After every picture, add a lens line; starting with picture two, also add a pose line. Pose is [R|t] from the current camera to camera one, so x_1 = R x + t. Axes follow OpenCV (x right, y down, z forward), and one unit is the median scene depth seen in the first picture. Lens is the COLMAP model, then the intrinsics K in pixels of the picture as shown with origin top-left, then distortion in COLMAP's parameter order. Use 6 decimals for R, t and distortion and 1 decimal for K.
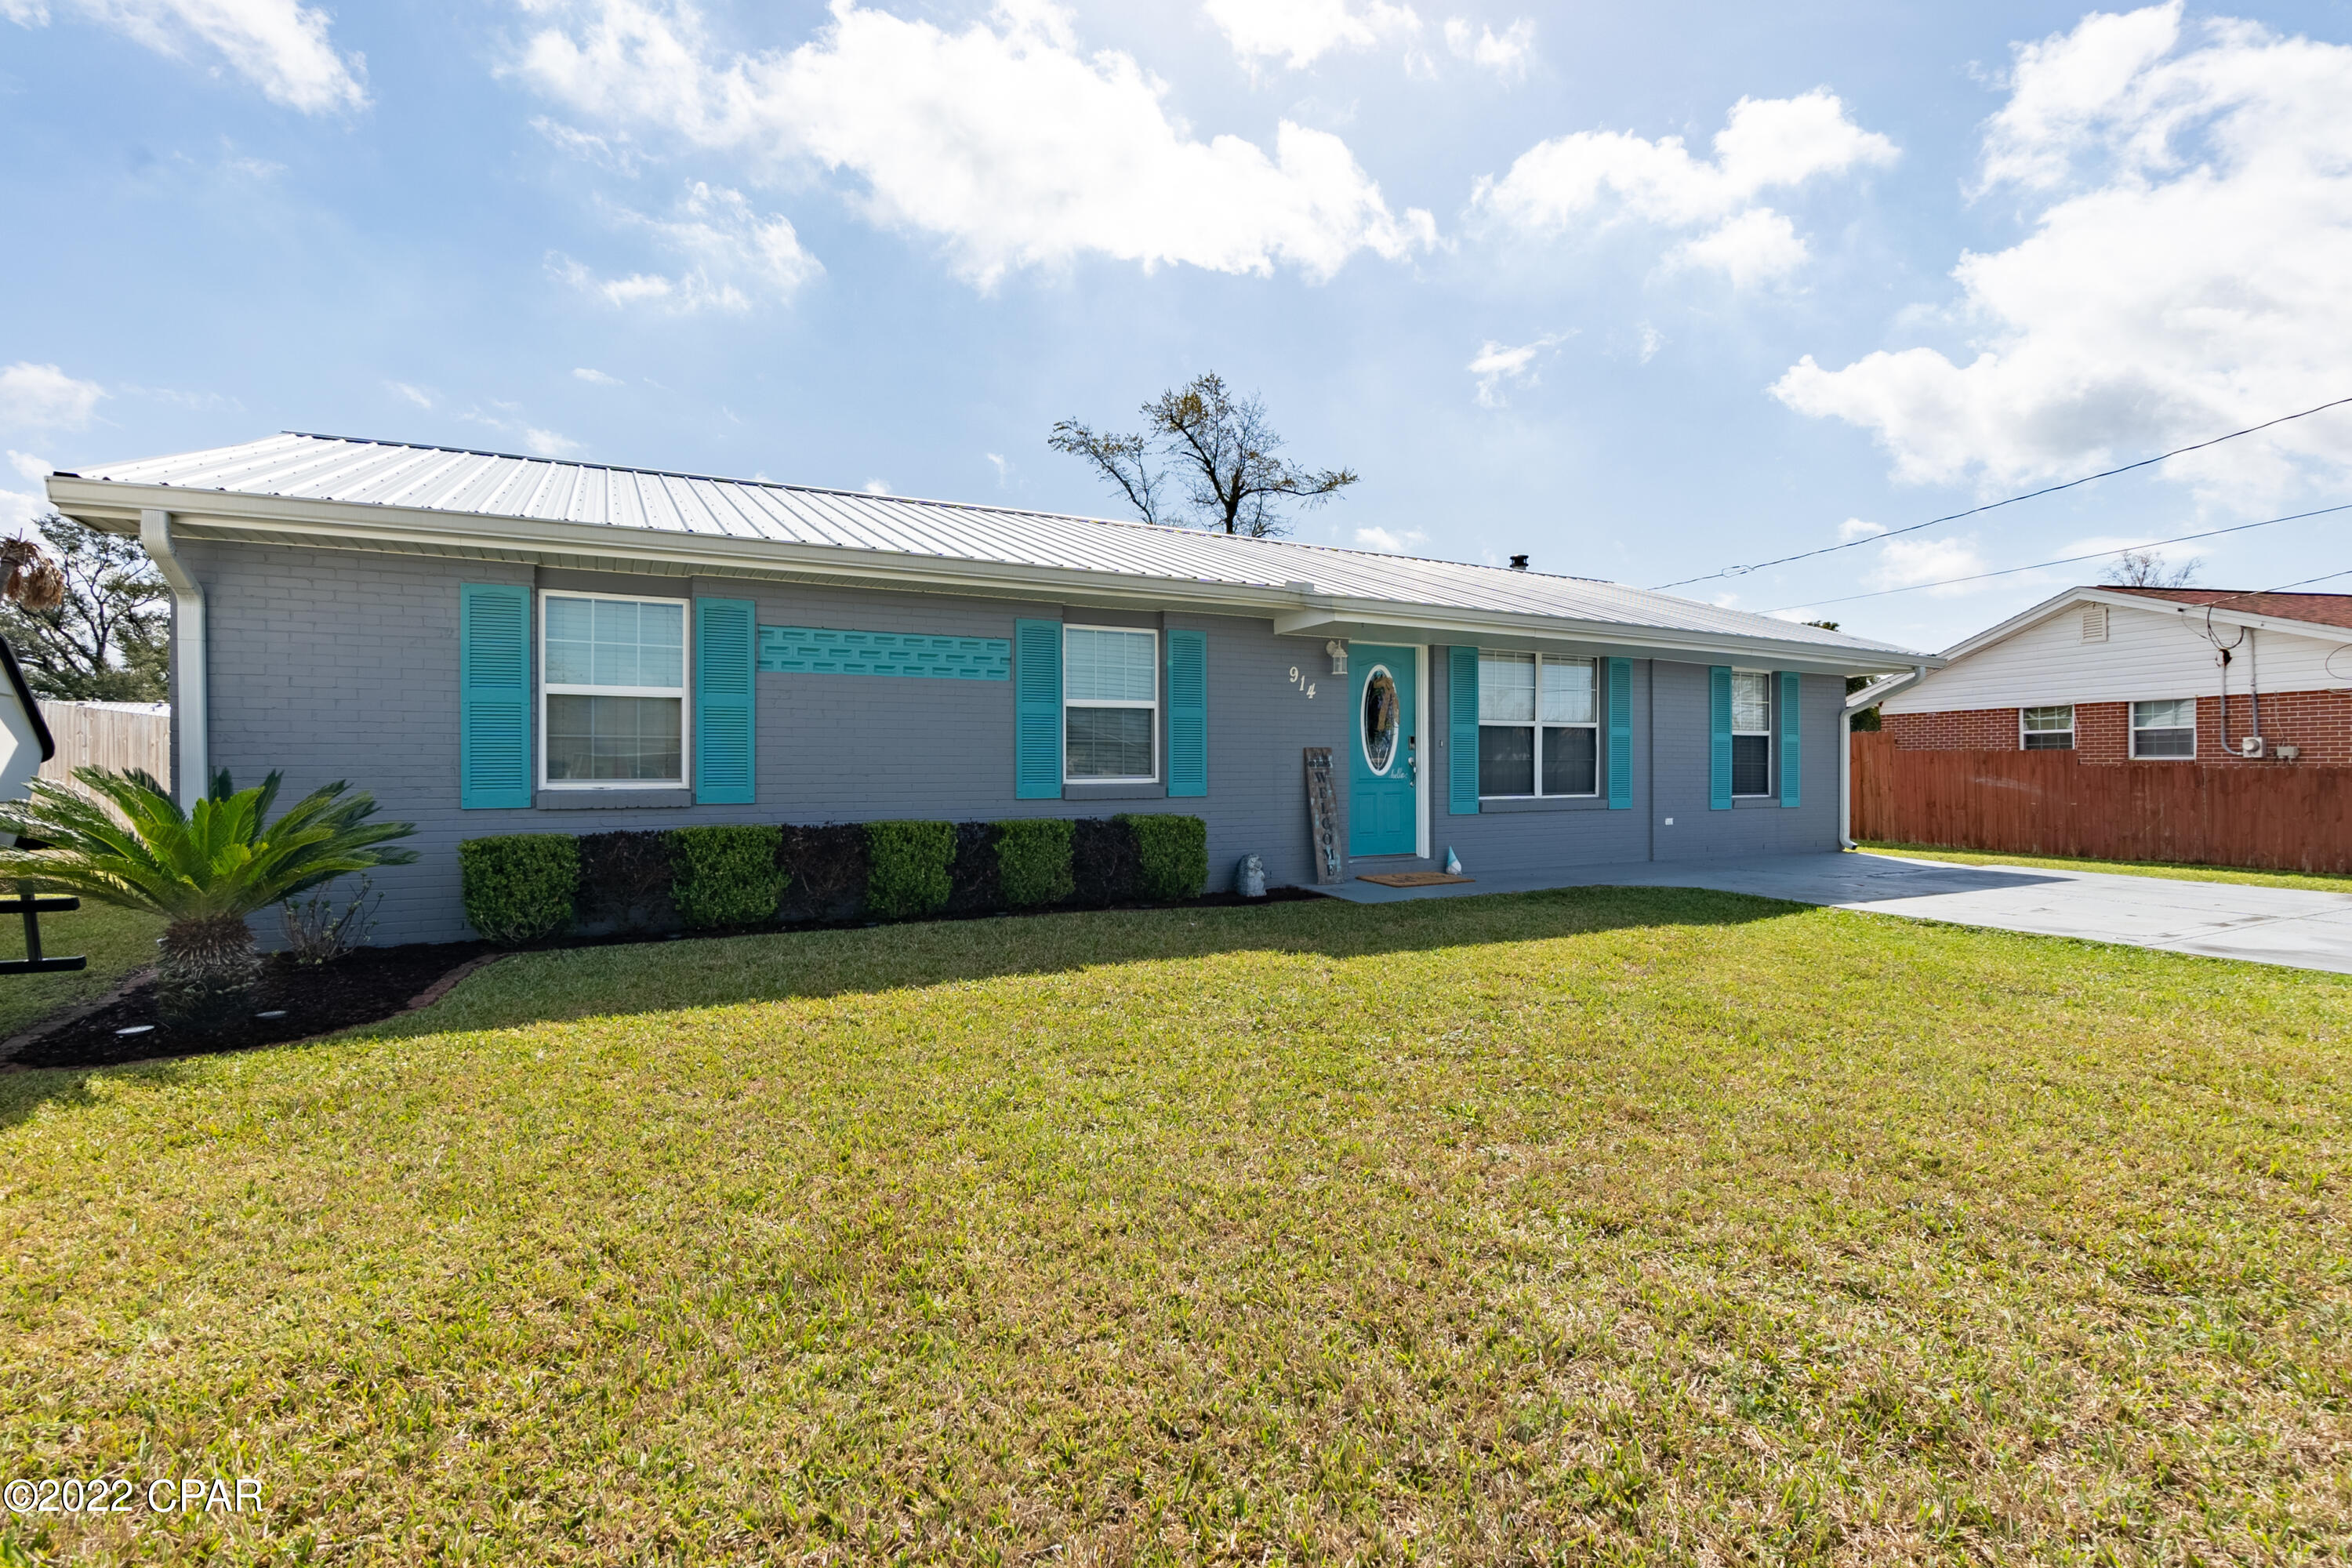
lens RADIAL K [[1040.9, 0, 1147.9], [0, 1040.9, 765.3], [0, 0, 1]] dist [-0.000433, 0.000112]
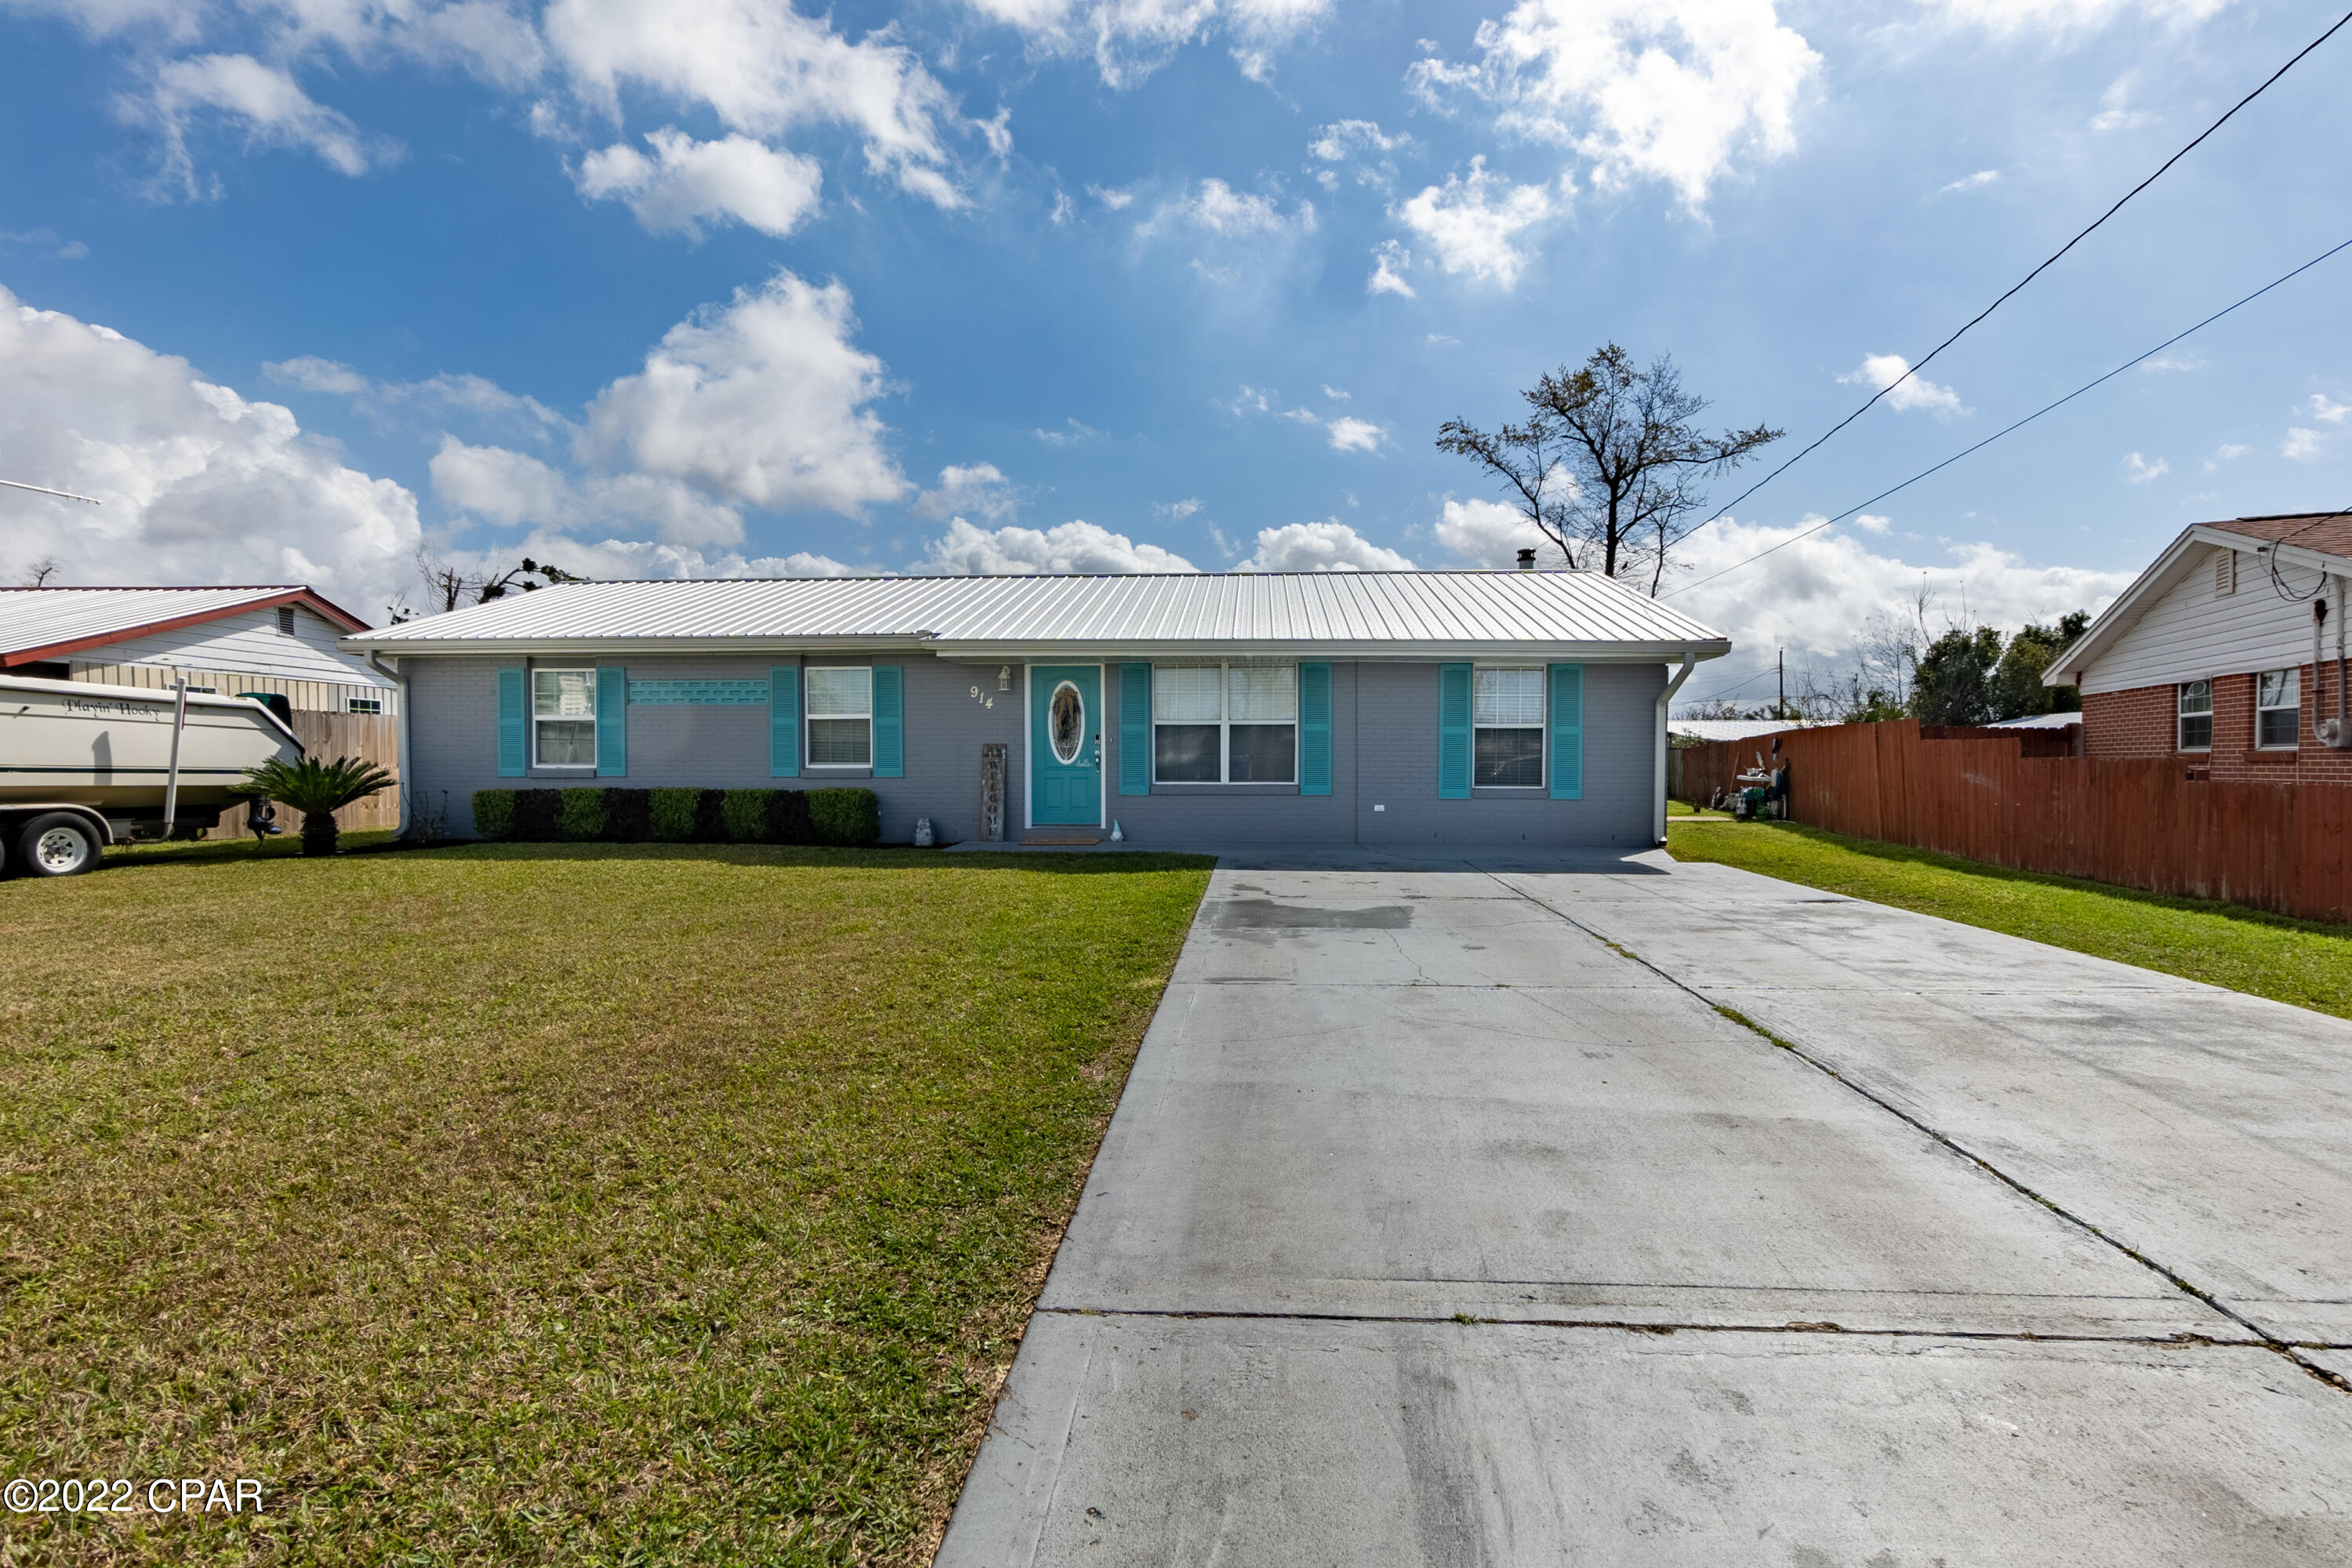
lens RADIAL K [[1040.9, 0, 1147.9], [0, 1040.9, 765.3], [0, 0, 1]] dist [-0.000433, 0.000112]
pose [[0.859847, 0.002267, -0.510546, 0.914386], [-0.002131, 0.999997, 0.000852, 0.008775], [0.510547, 0.000356, 0.859850, -0.078674]]
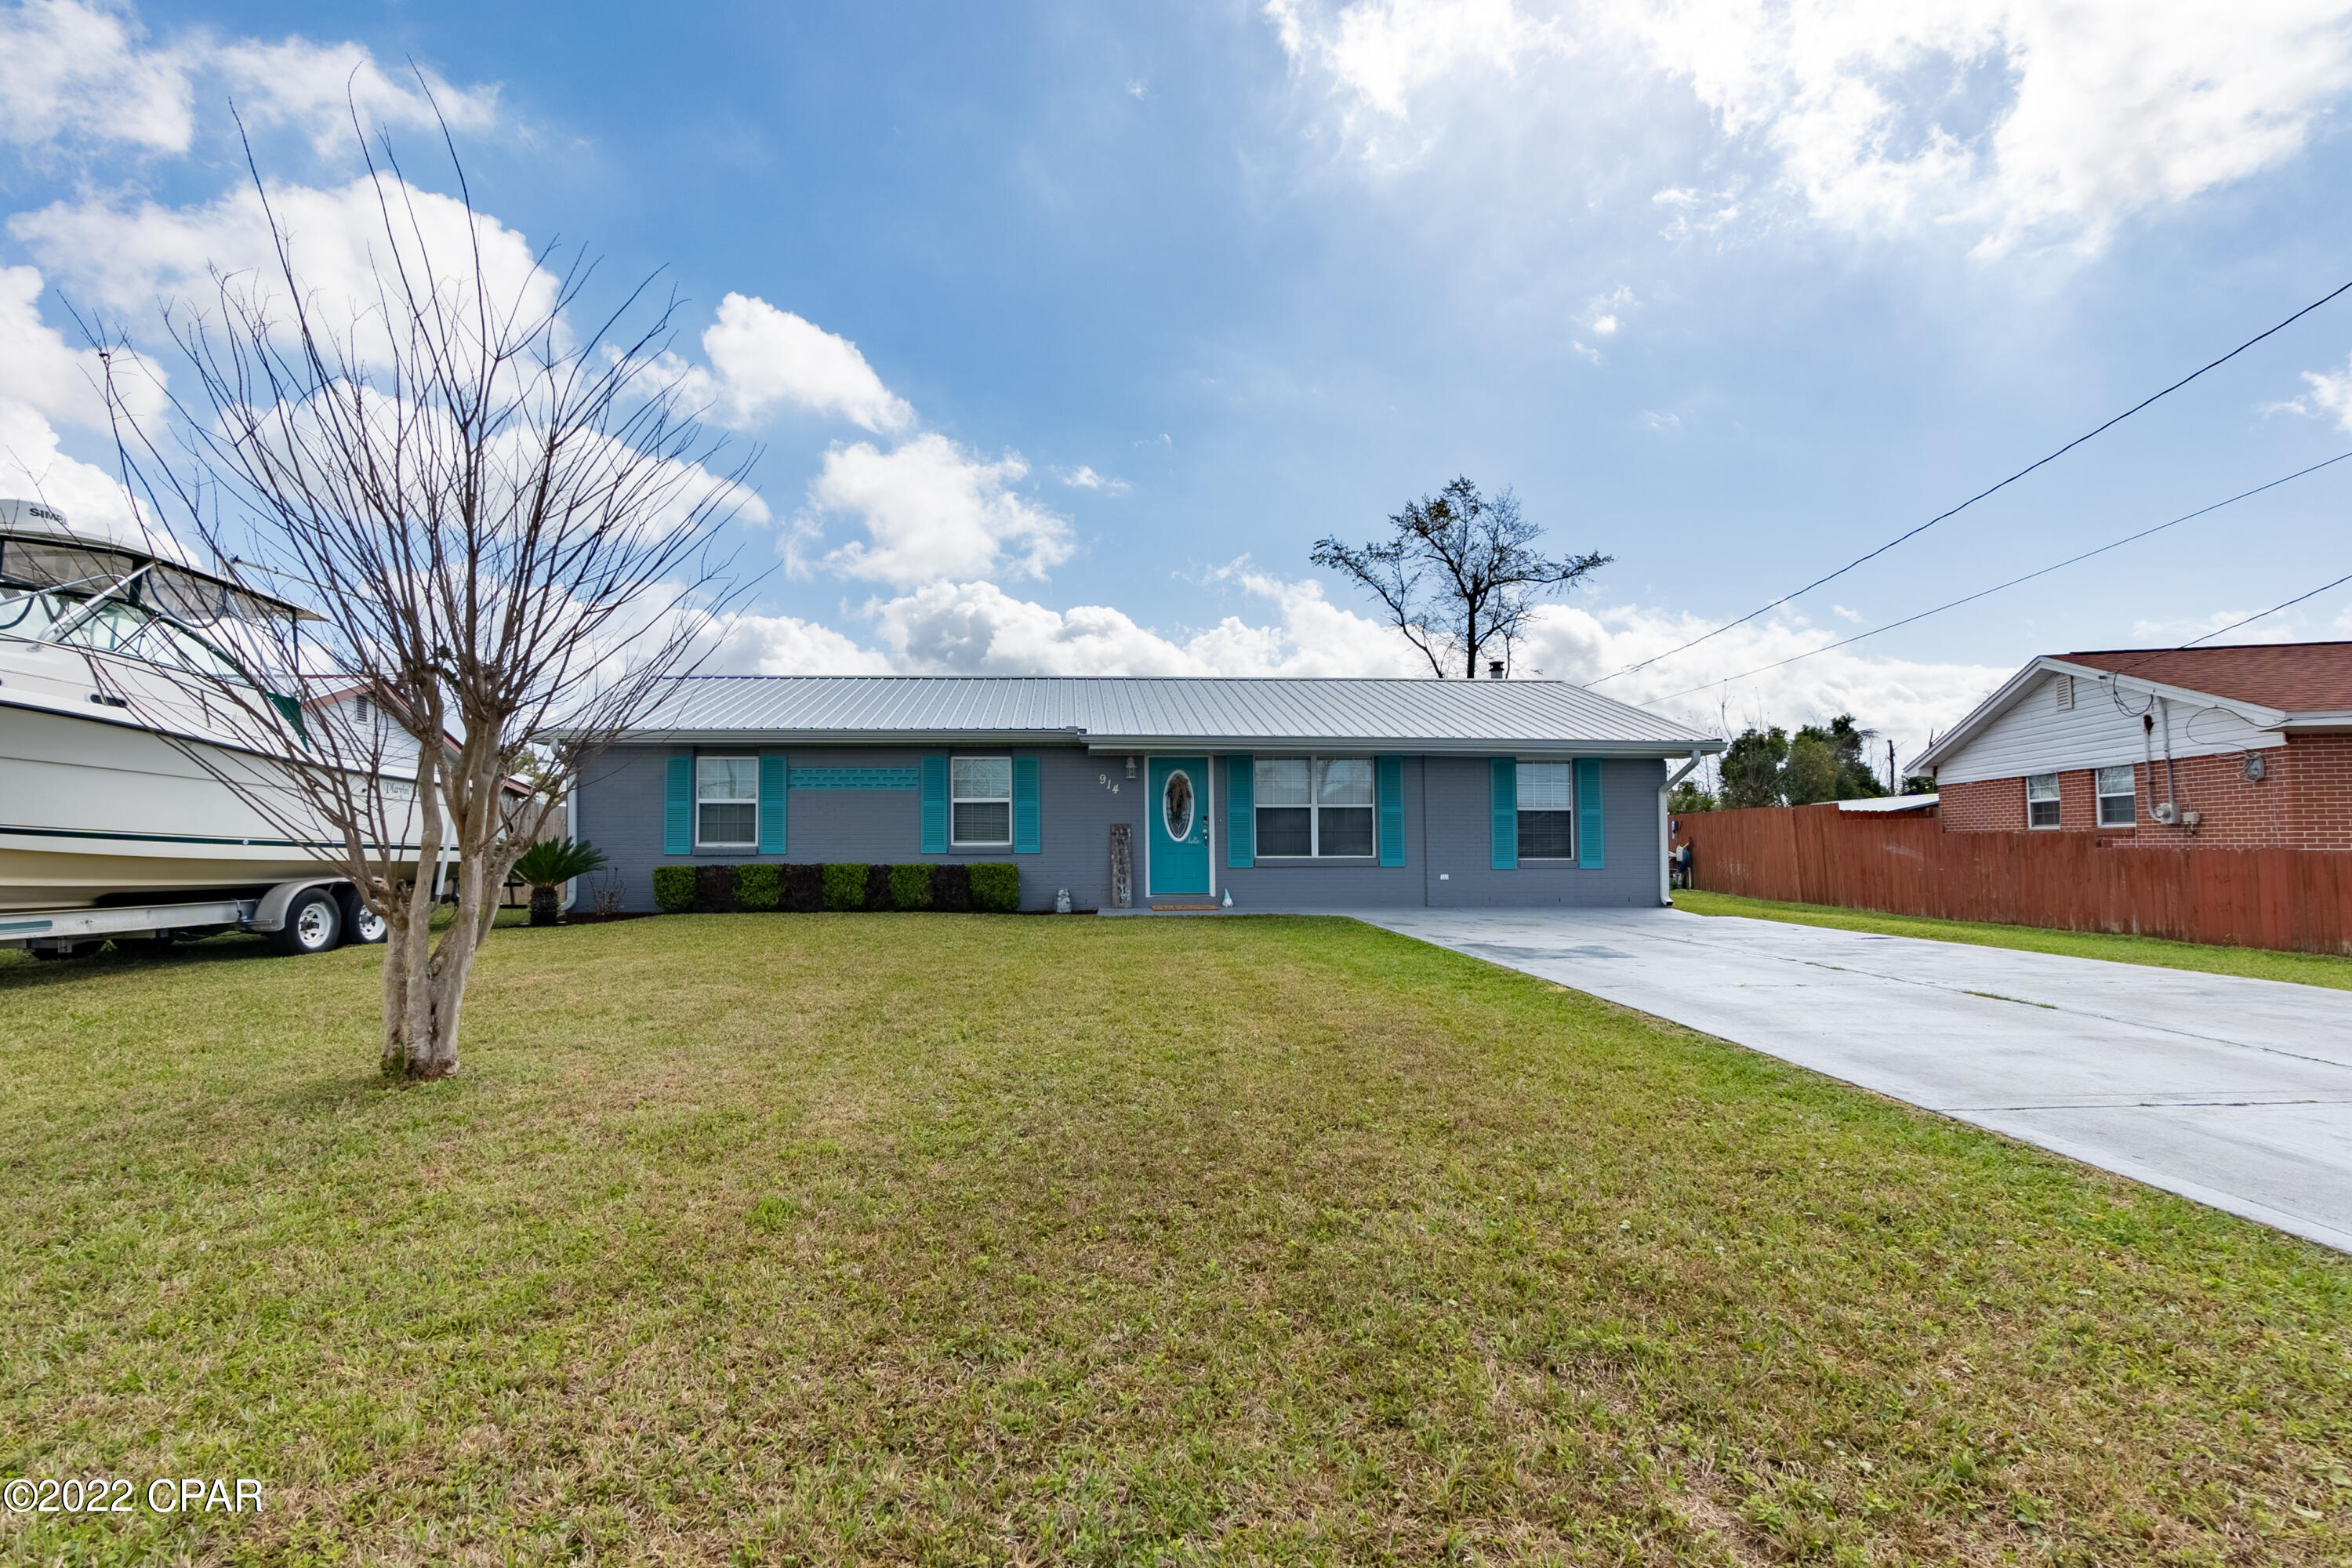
lens RADIAL K [[1001.6, 0, 1096.8], [0, 1001.6, 791.2], [0, 0, 1]] dist [0.000035, -0.000149]
pose [[0.911880, -0.025392, -0.409670, 0.667768], [0.002147, 0.998366, -0.057102, 0.017940], [0.410451, 0.051190, 0.910445, -0.373582]]
